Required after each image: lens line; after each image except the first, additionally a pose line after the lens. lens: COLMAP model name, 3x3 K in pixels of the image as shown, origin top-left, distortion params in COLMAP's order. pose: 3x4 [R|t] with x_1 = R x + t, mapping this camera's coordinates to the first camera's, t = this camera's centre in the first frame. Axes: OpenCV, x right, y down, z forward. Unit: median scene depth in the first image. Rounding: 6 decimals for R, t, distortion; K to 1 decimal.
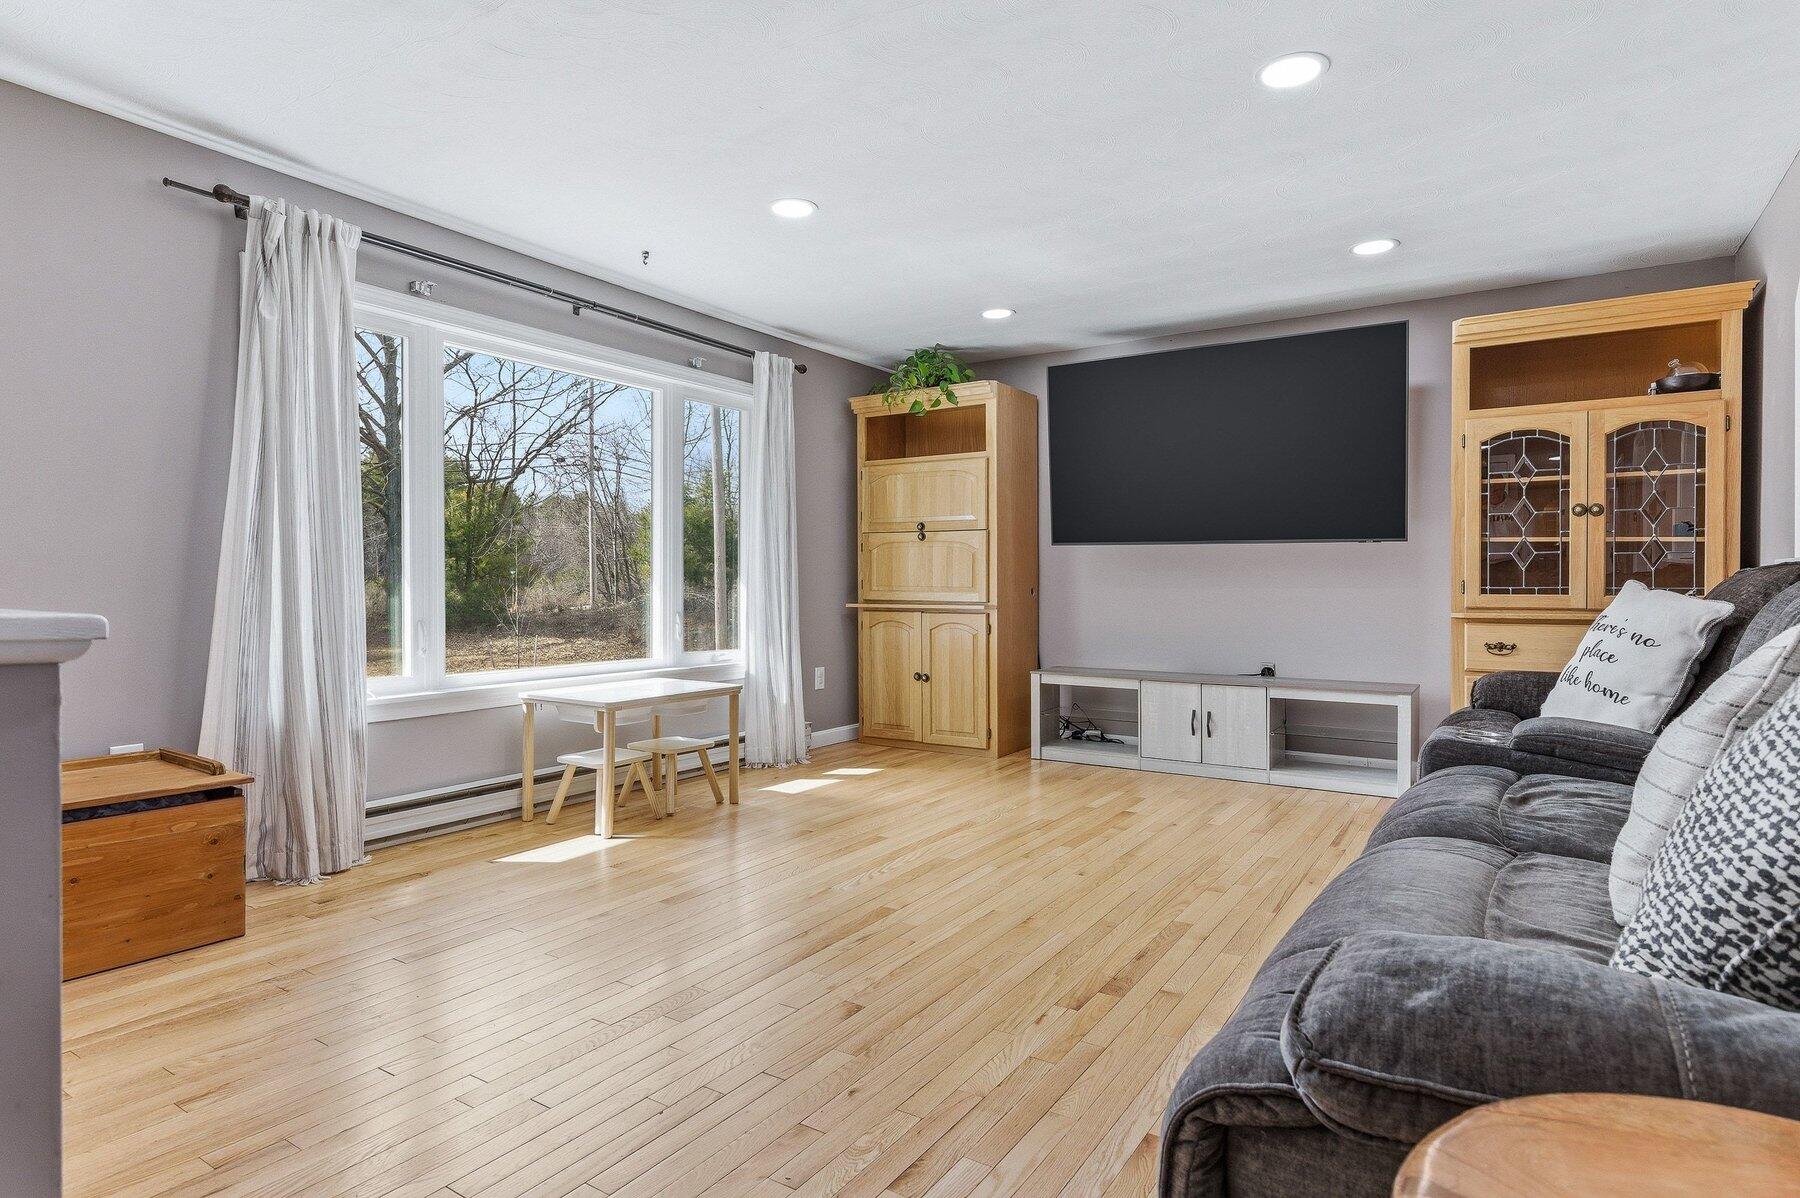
lens RADIAL K [[964.1, 0, 900.0], [0, 964.1, 599.0], [0, 0, 1]] dist [-0.003261, -0.000888]
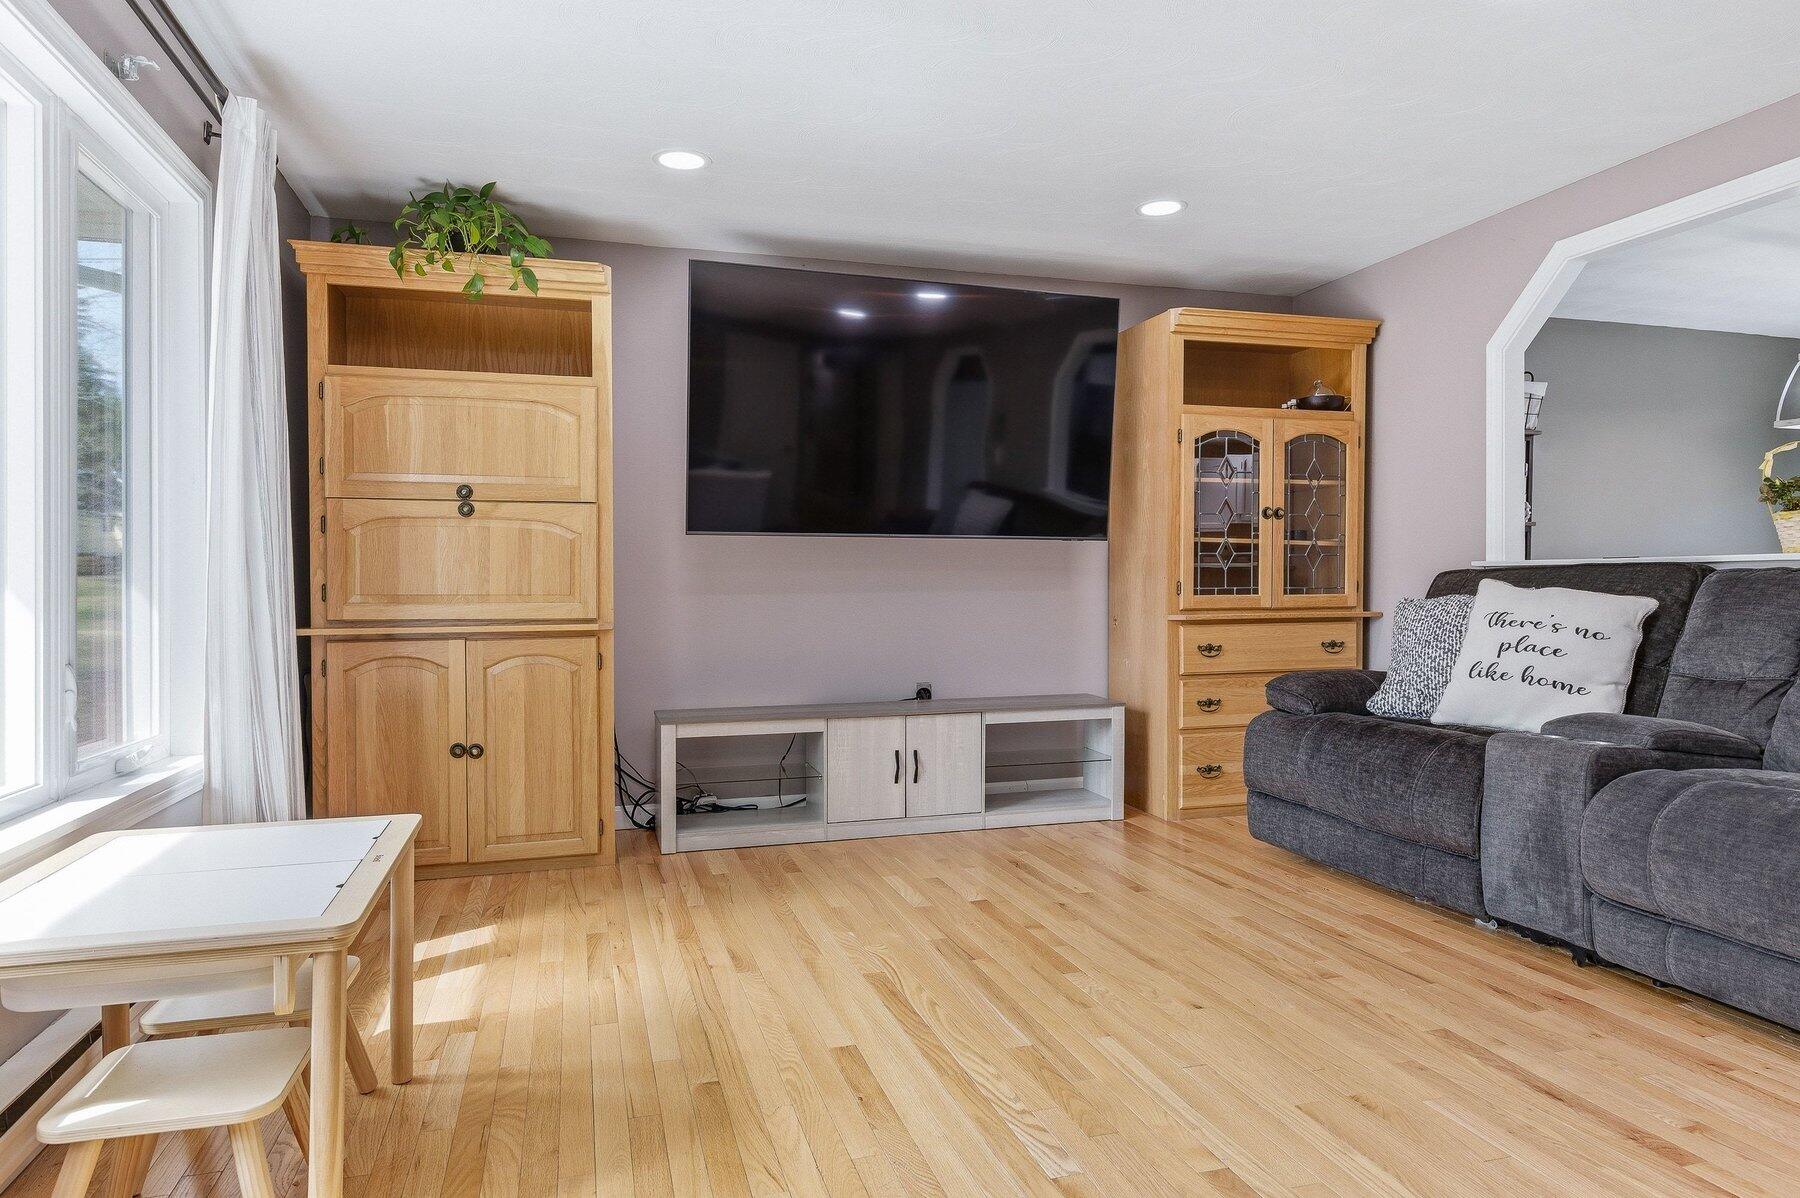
lens RADIAL K [[1090.9, 0, 900.0], [0, 1090.9, 599.0], [0, 0, 1]] dist [0.002423, -0.000806]
pose [[0.644372, -0.014461, 0.764575, -0.427055], [0.019954, 0.999799, 0.002093, -0.009360], [-0.764452, 0.013907, 0.644531, 0.515273]]
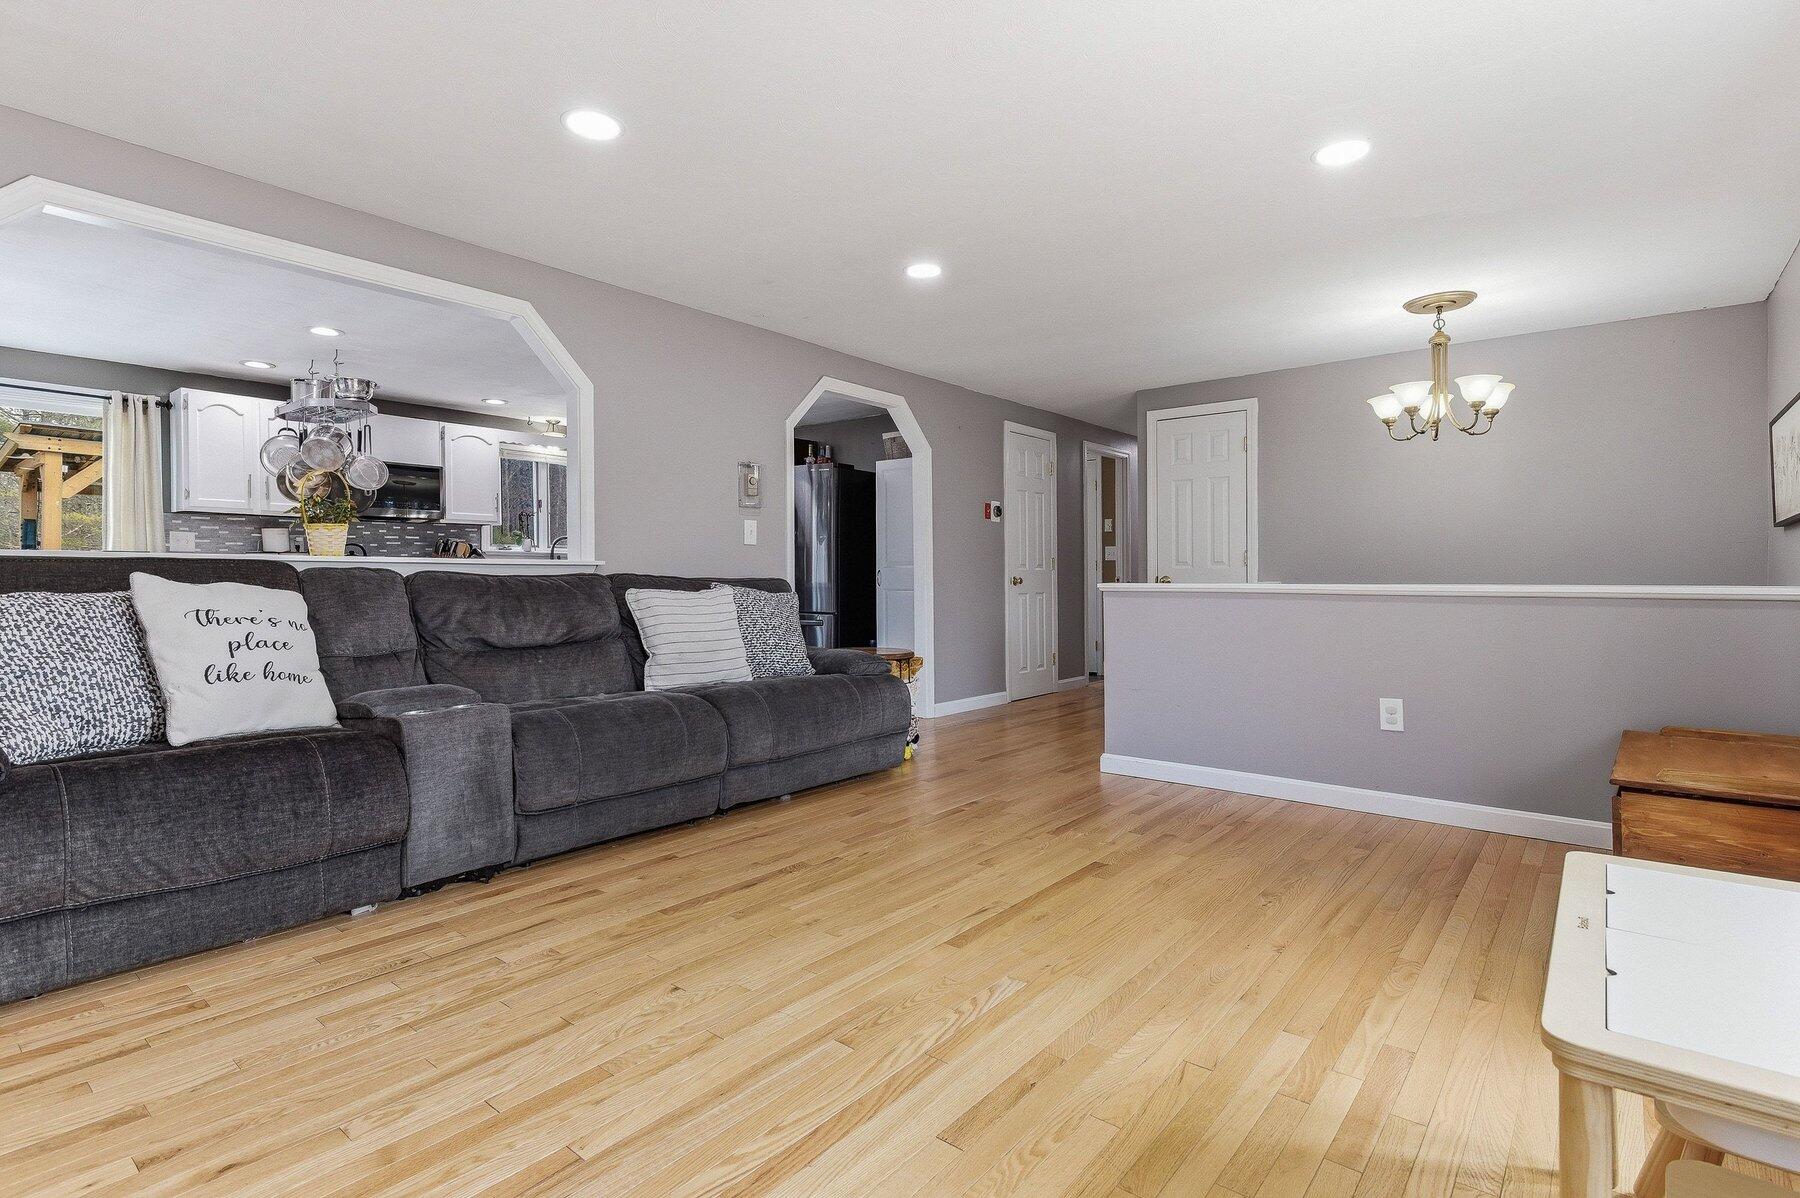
lens RADIAL K [[884.8, 0, 900.0], [0, 884.8, 599.0], [0, 0, 1]] dist [0.005023, 0.000327]
pose [[-0.994264, -0.004825, 0.106844, -0.034476], [-0.000399, 0.999142, 0.041413, -0.021445], [-0.106952, 0.041133, -0.993413, 1.272521]]
